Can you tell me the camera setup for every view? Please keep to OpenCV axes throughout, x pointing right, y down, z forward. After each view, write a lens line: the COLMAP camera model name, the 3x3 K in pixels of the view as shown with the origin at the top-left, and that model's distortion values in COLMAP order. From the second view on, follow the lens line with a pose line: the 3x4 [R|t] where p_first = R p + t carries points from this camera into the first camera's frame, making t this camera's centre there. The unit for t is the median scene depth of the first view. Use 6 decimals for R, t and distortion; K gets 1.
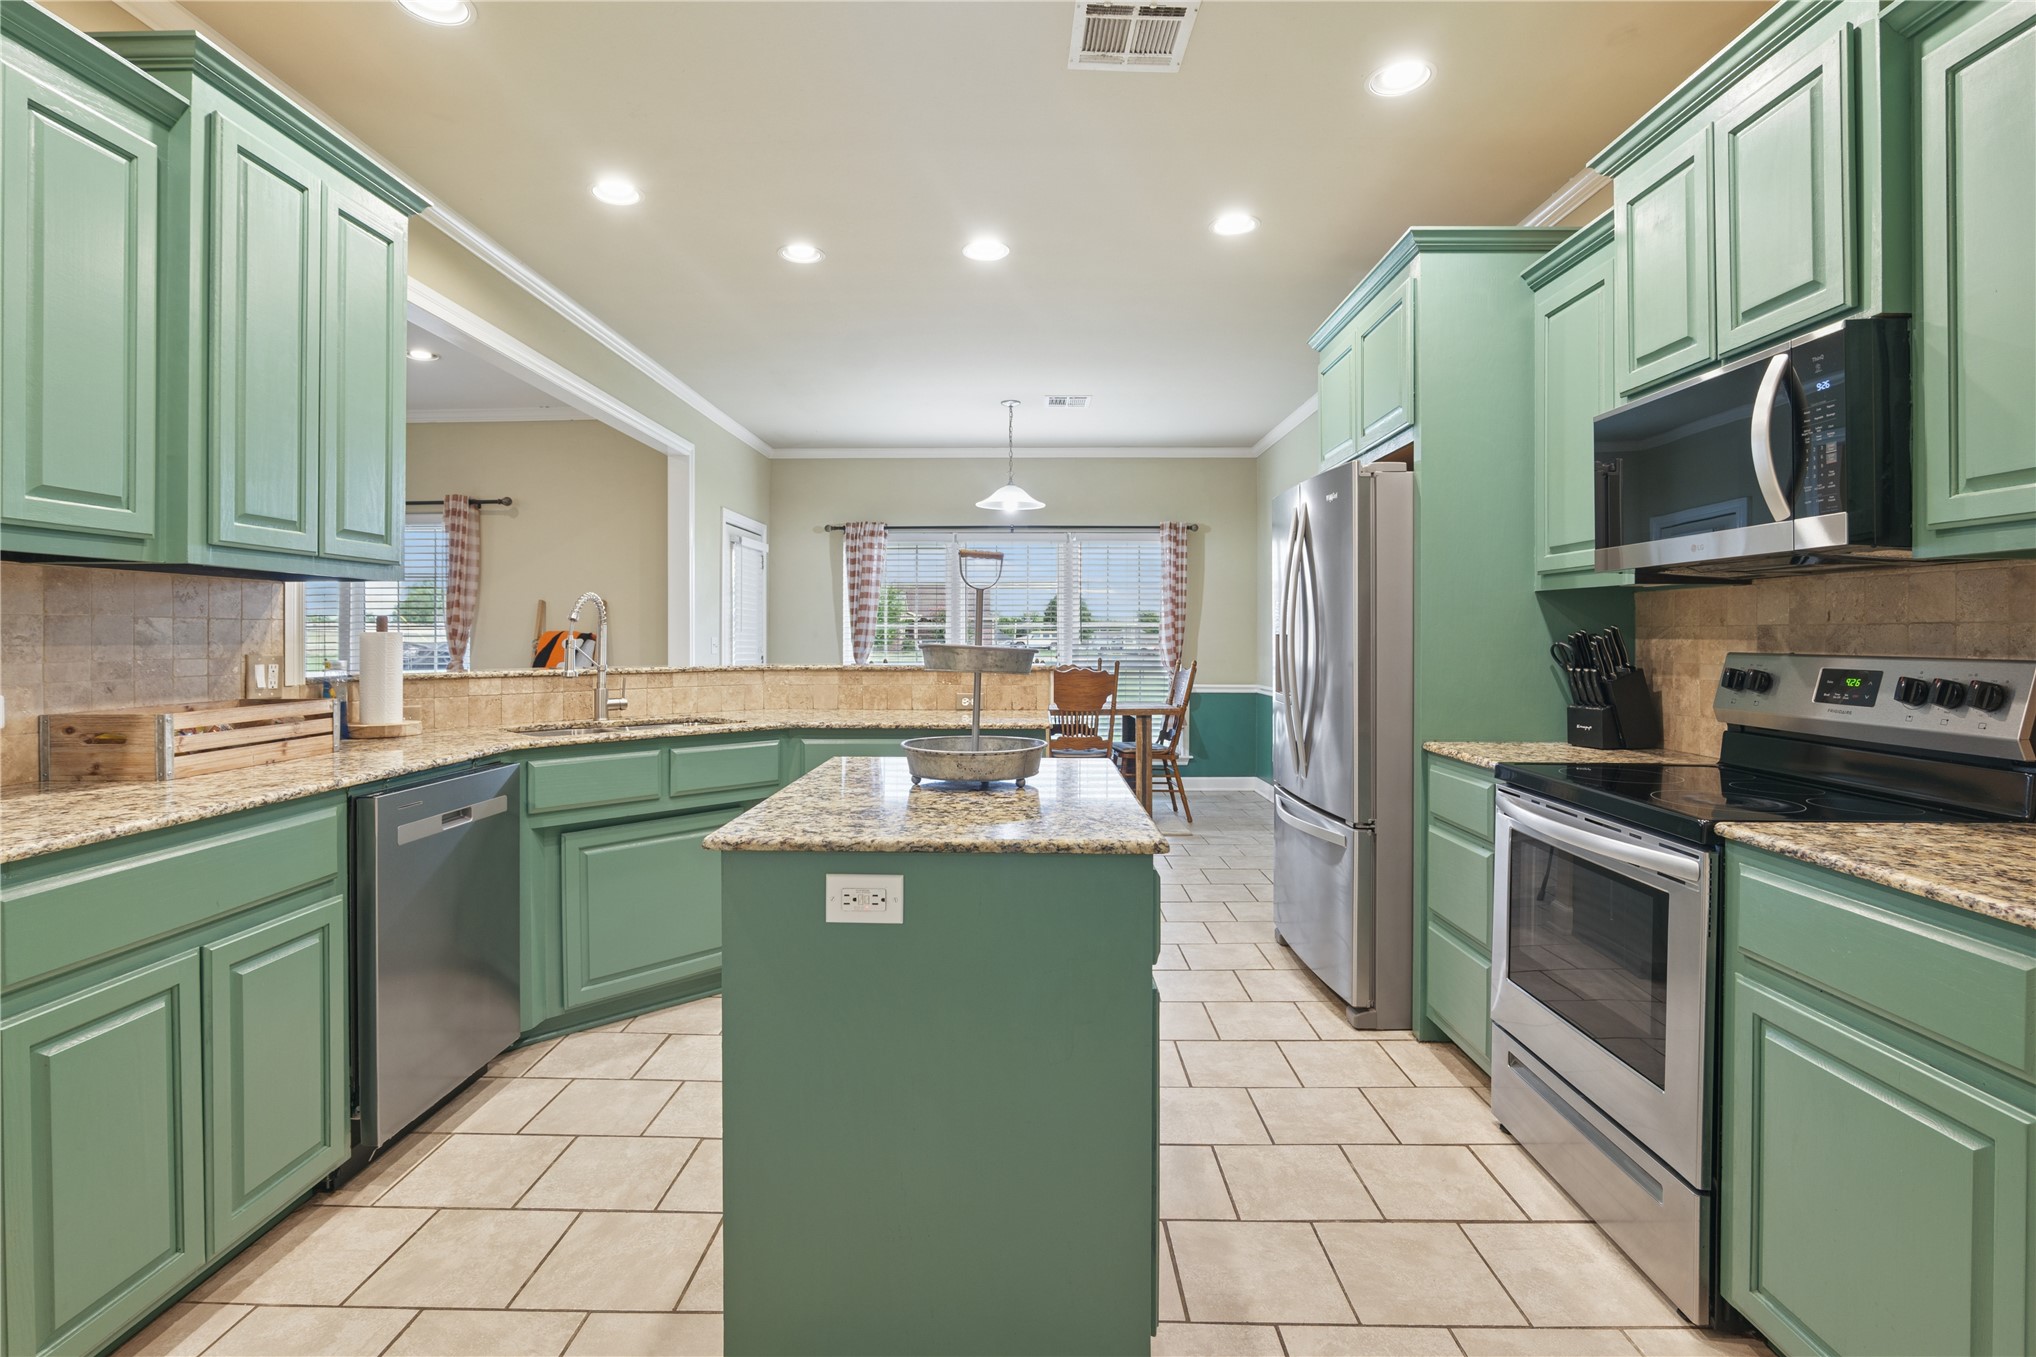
lens RADIAL K [[963.9, 0, 1021.5], [0, 963.9, 662.4], [0, 0, 1]] dist [-0.009900, 0.000512]
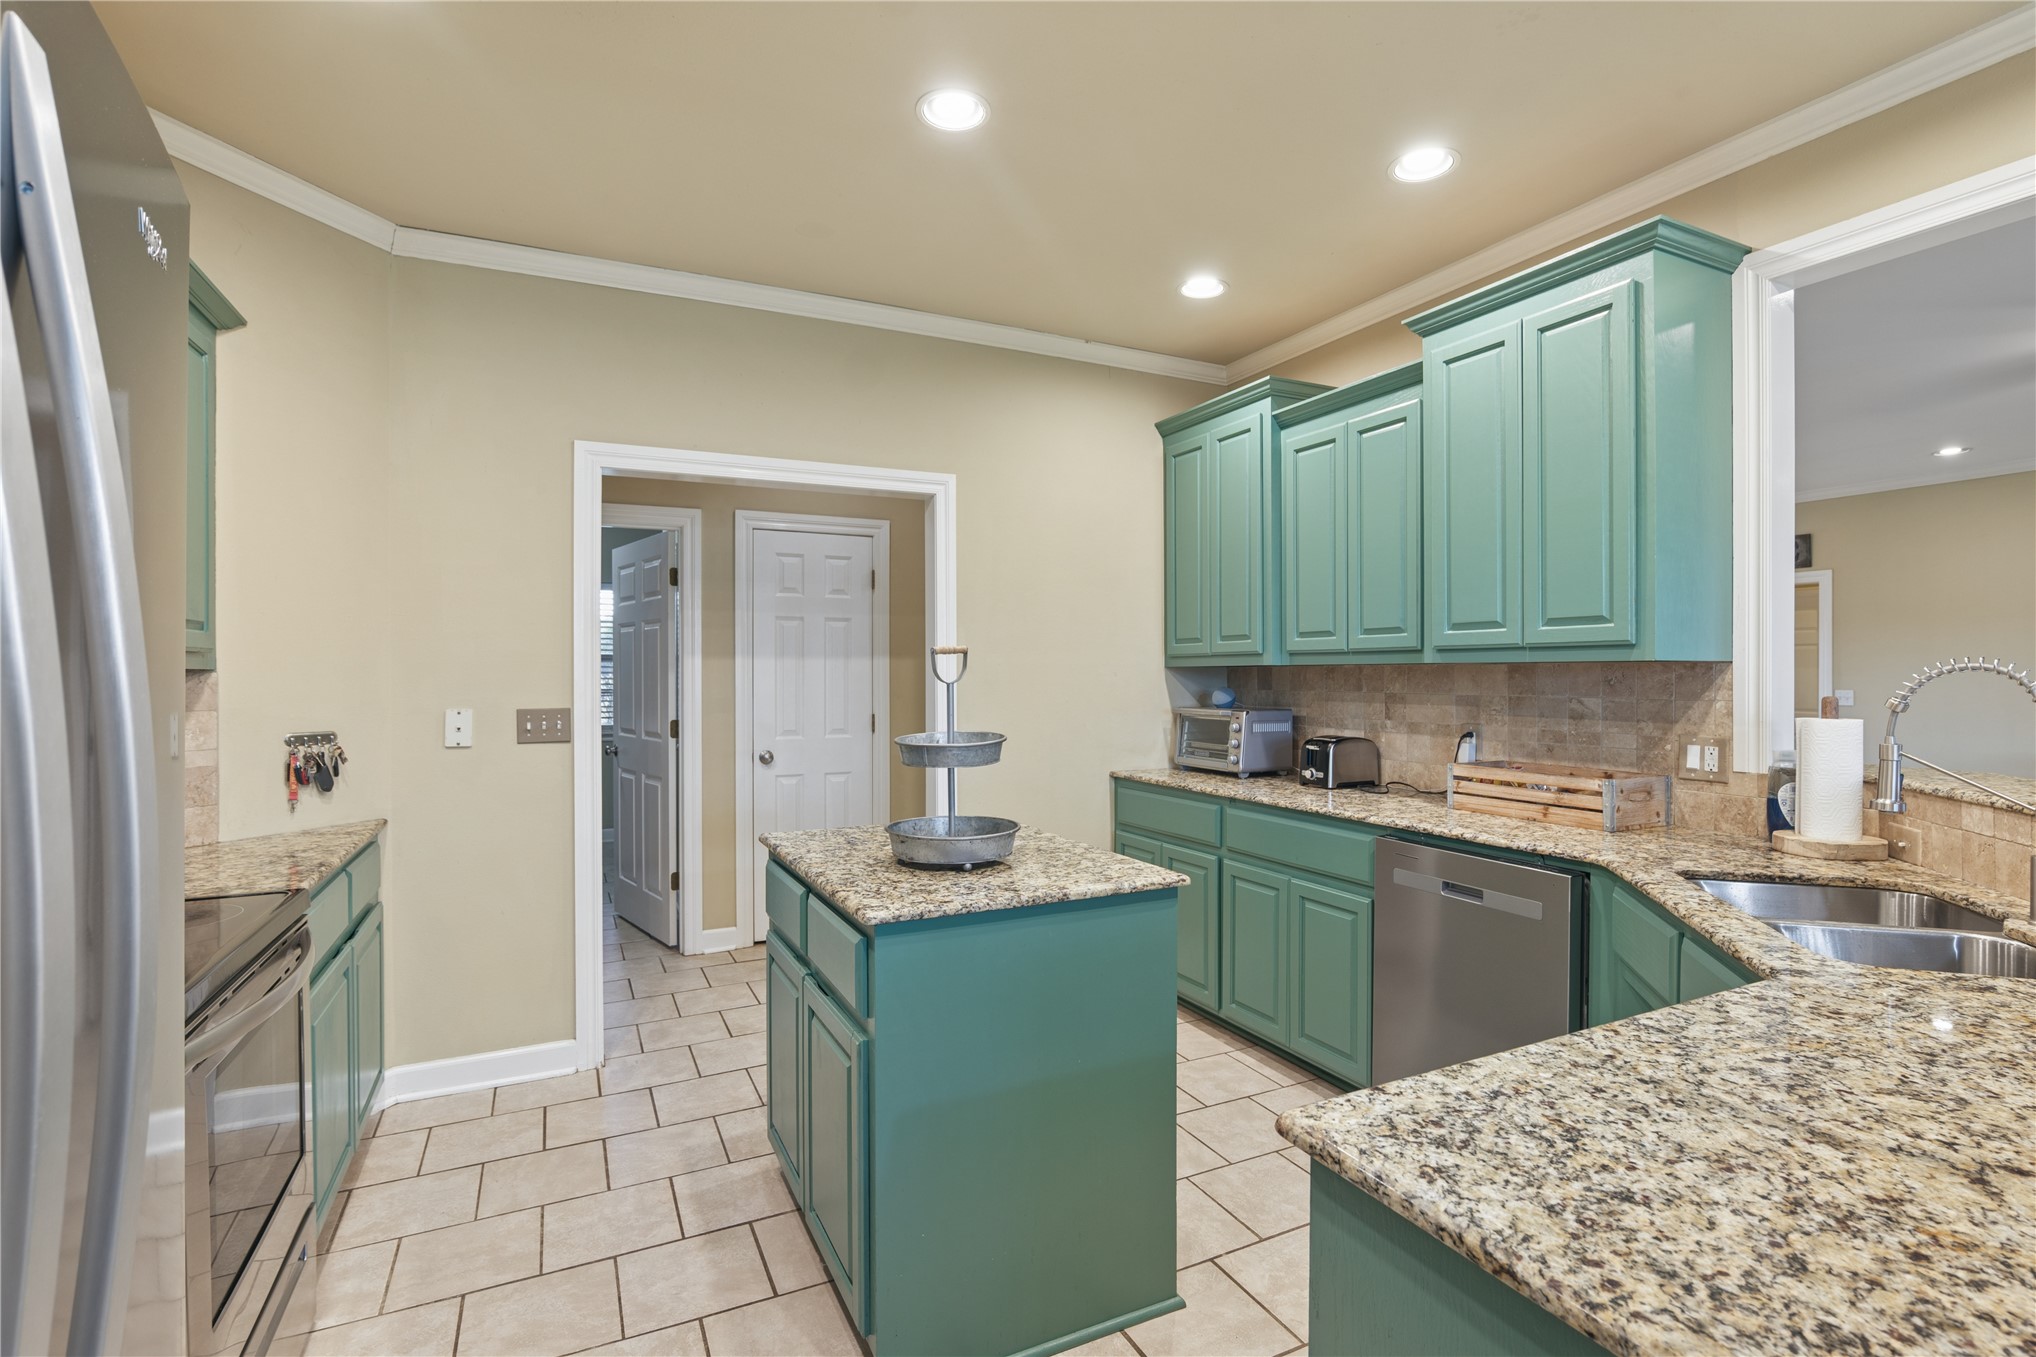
lens RADIAL K [[945.7, 0, 1018.0], [0, 945.7, 678.5], [0, 0, 1]] dist [-0.003279, -0.000041]
pose [[-0.892430, 0.006757, -0.451134, 0.323997], [-0.008223, 0.999478, 0.031238, -0.104376], [0.451110, 0.031588, -0.891909, 1.756858]]
